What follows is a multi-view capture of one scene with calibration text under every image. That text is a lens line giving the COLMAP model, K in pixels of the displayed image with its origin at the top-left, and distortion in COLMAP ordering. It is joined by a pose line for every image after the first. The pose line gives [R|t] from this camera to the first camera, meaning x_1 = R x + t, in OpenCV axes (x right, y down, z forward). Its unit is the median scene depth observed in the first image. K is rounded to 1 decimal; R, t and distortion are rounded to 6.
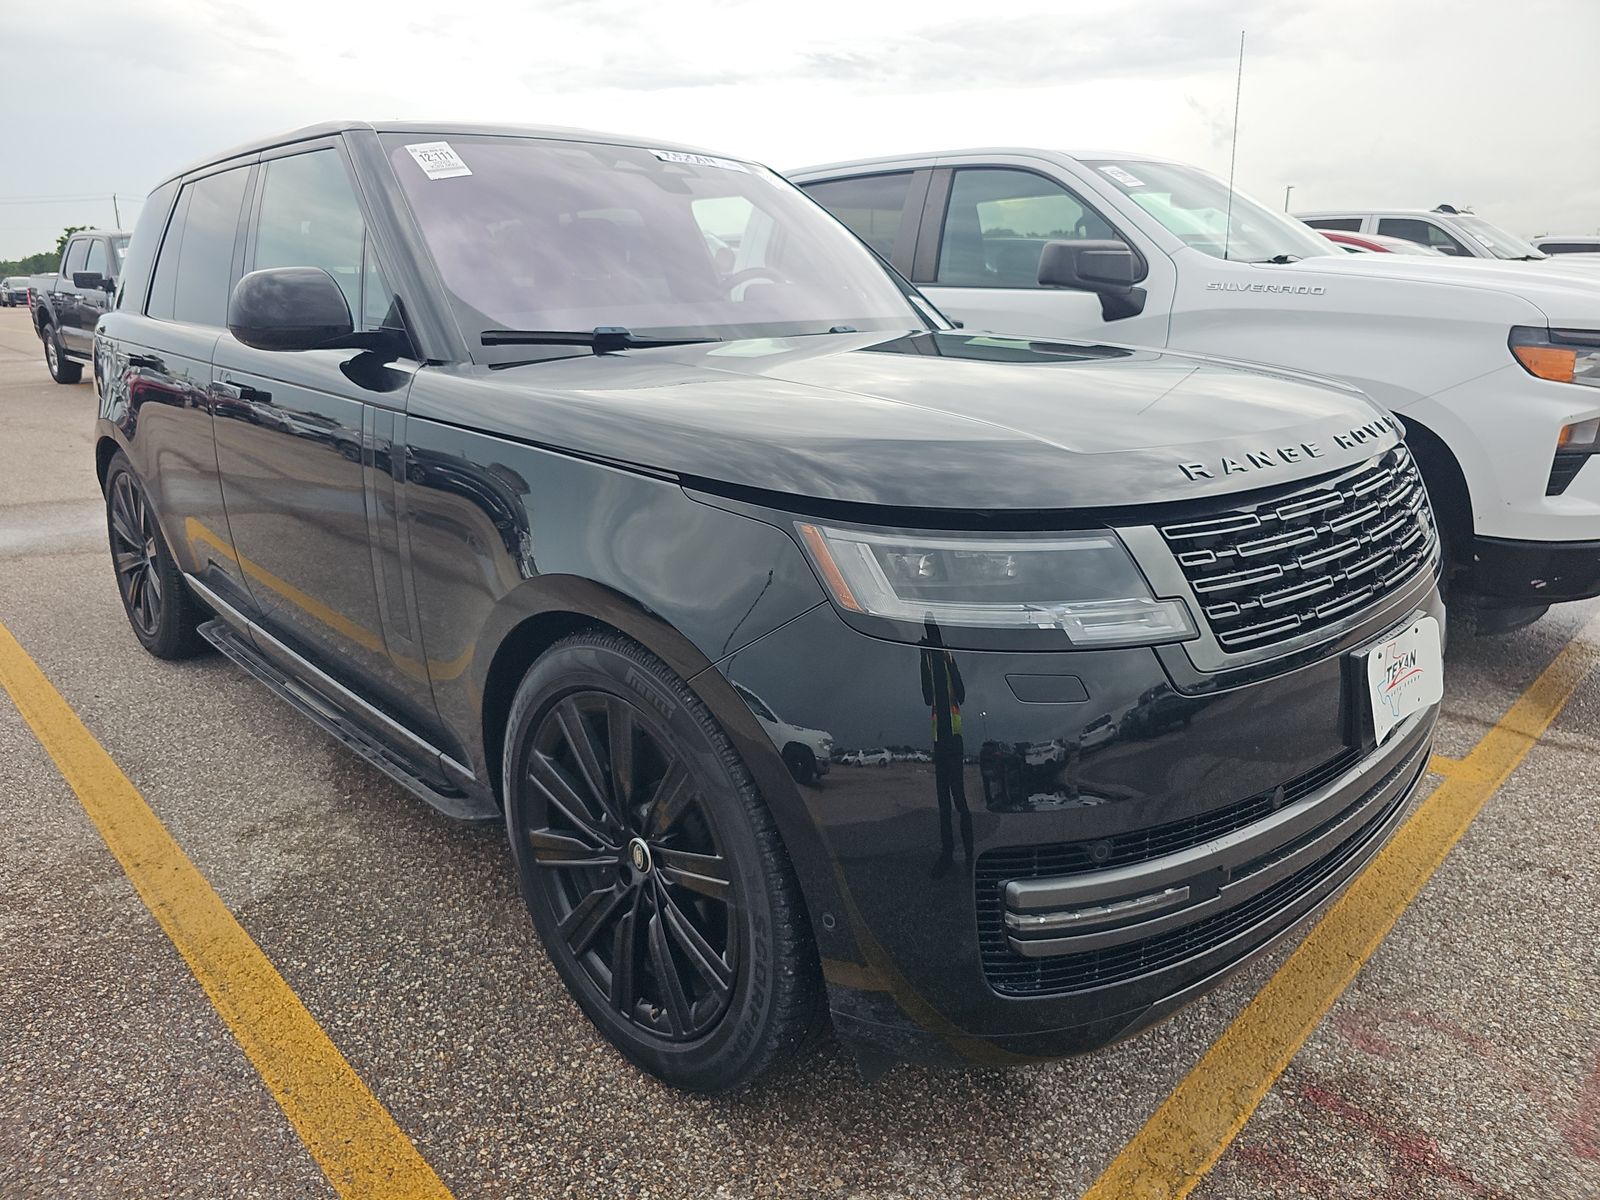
lens RADIAL K [[1084.3, 0, 795.1], [0, 1084.3, 592.9], [0, 0, 1]] dist [0.007416, -0.002051]
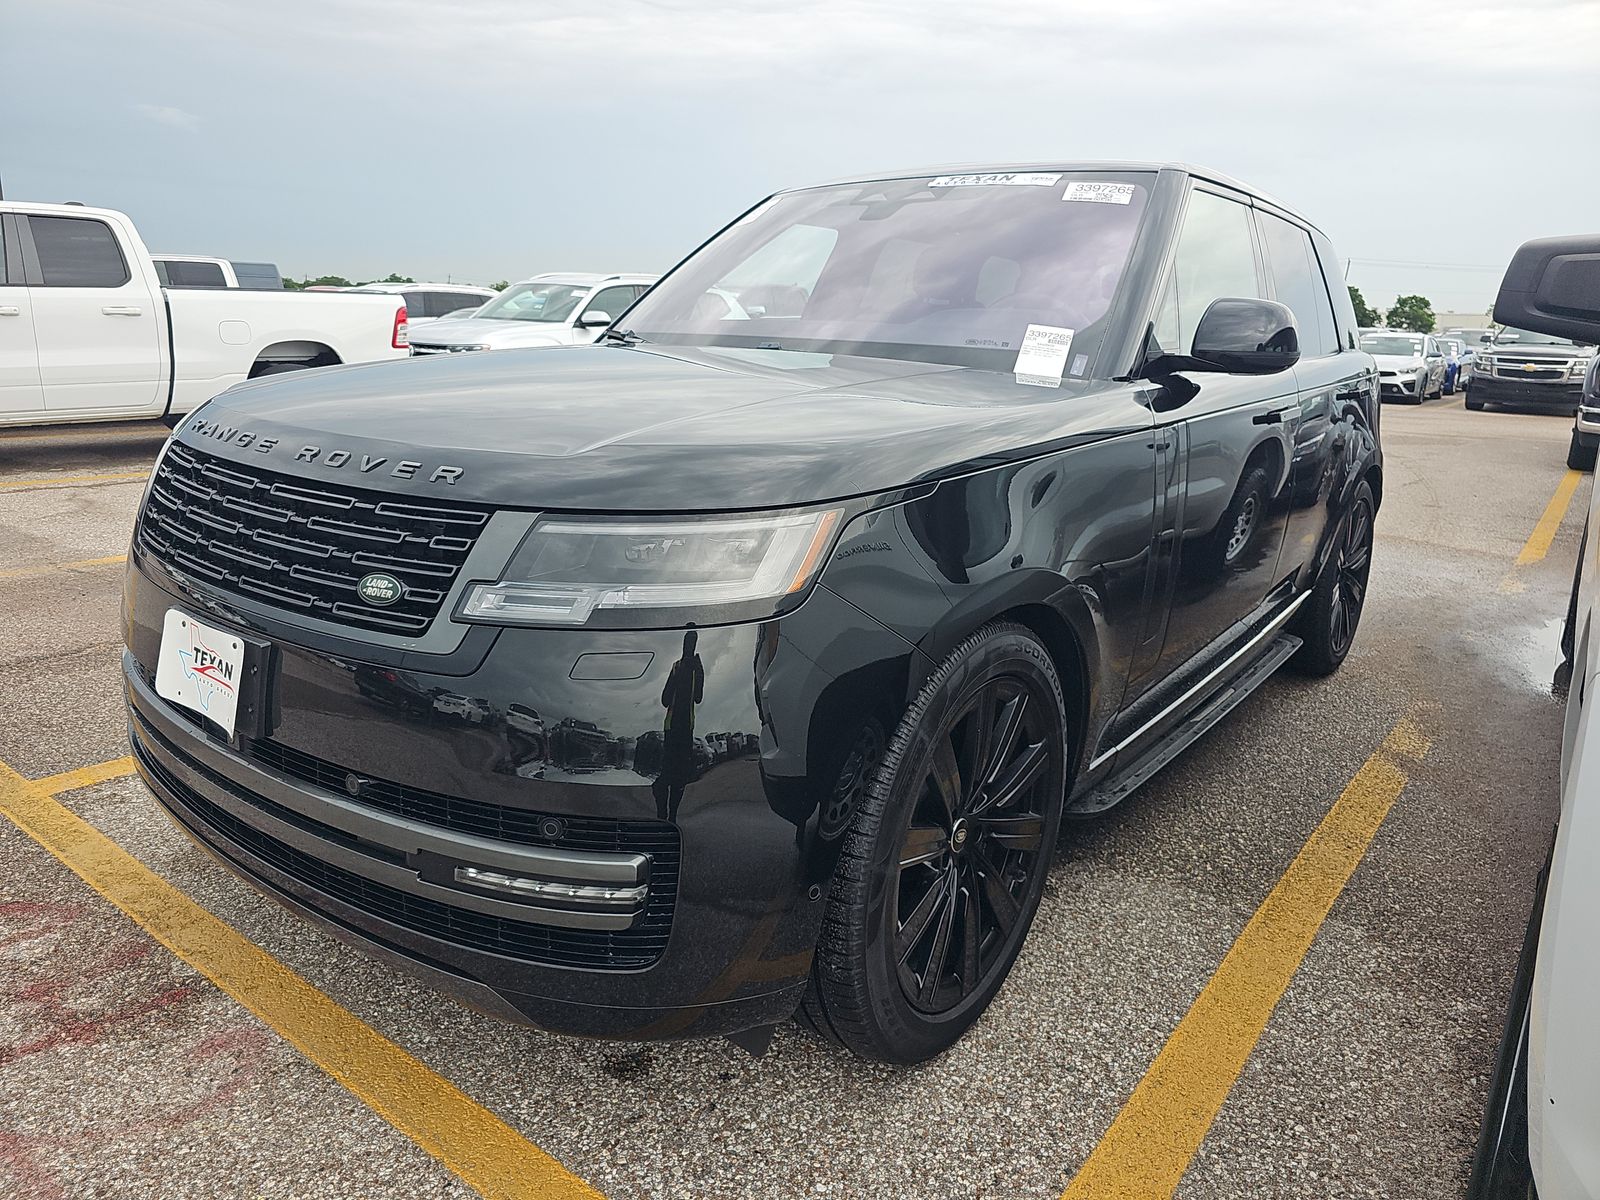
lens RADIAL K [[1083.6, 0, 786.7], [0, 1083.6, 602.4], [0, 0, 1]] dist [-0.000462, -0.004654]
pose [[0.109175, 0.258155, -0.959915, 1.435200], [-0.306321, 0.927428, 0.214579, -0.327575], [0.945647, 0.270615, 0.180330, 1.217569]]
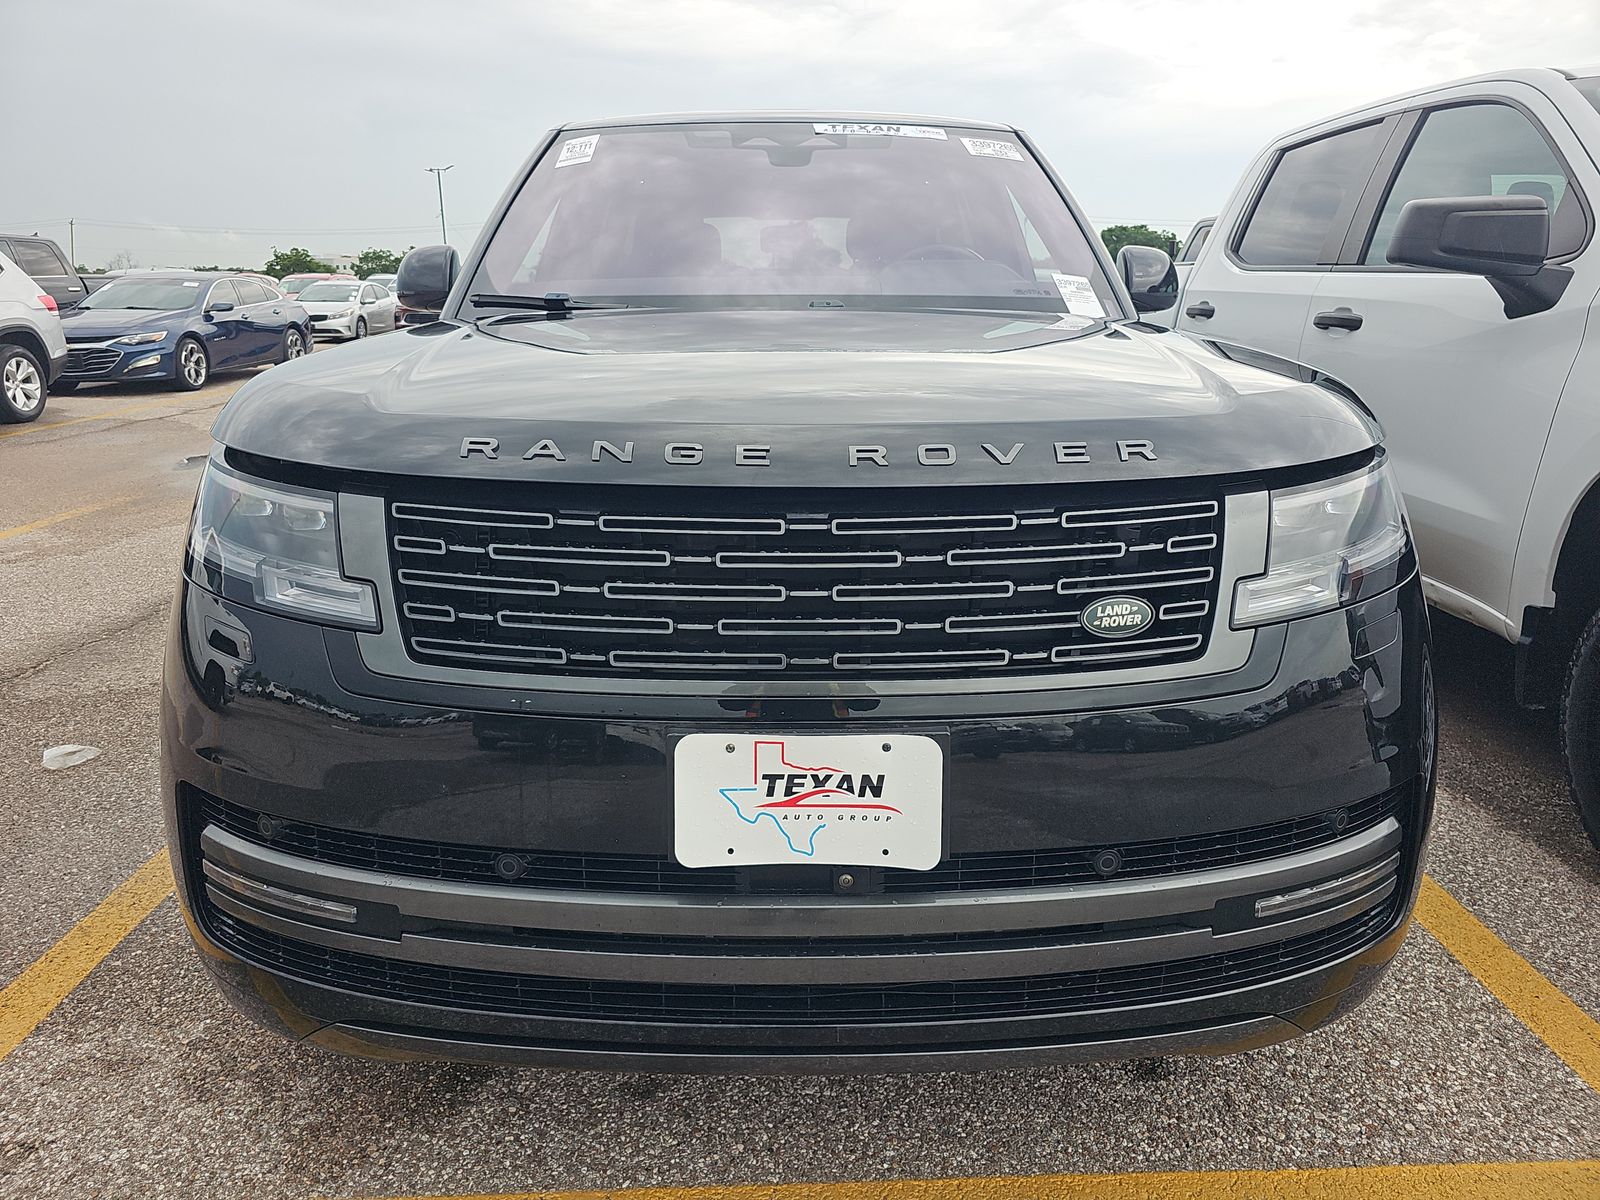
lens RADIAL K [[1083.6, 0, 786.7], [0, 1083.6, 602.4], [0, 0, 1]] dist [-0.000462, -0.004654]
pose [[0.718465, 0.198644, -0.666595, 0.908556], [-0.196812, 0.977246, 0.079091, -0.088426], [0.667138, 0.074370, 0.741213, 0.444996]]
